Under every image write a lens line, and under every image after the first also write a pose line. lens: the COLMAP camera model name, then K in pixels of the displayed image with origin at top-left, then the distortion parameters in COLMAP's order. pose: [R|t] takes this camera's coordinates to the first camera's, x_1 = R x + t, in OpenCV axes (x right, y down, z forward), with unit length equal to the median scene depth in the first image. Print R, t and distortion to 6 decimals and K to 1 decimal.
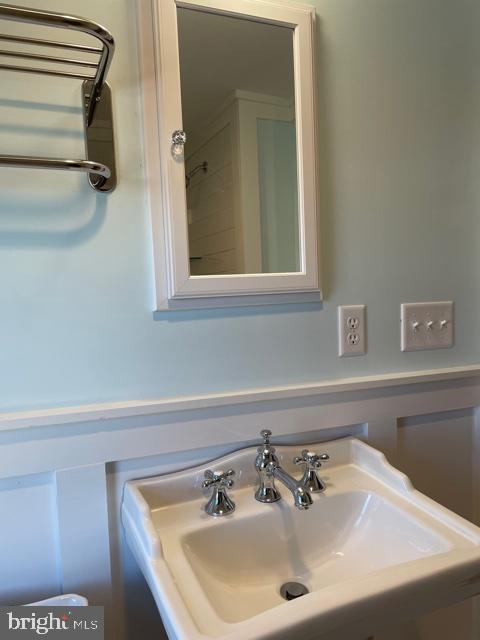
lens RADIAL K [[488.3, 0, 238.4], [0, 488.3, 316.8], [0, 0, 1]] dist [0.054531, -0.079398]
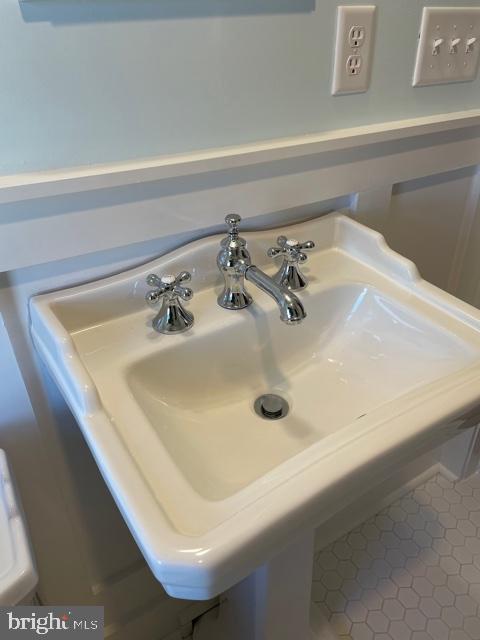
lens RADIAL K [[488.3, 0, 243.1], [0, 488.3, 319.5], [0, 0, 1]] dist [0.054531, -0.079398]
pose [[0.986633, -0.075918, 0.144193, -0.037173], [-0.000317, 0.883955, 0.467572, 0.042746], [-0.162957, -0.461368, 0.872115, 0.333263]]
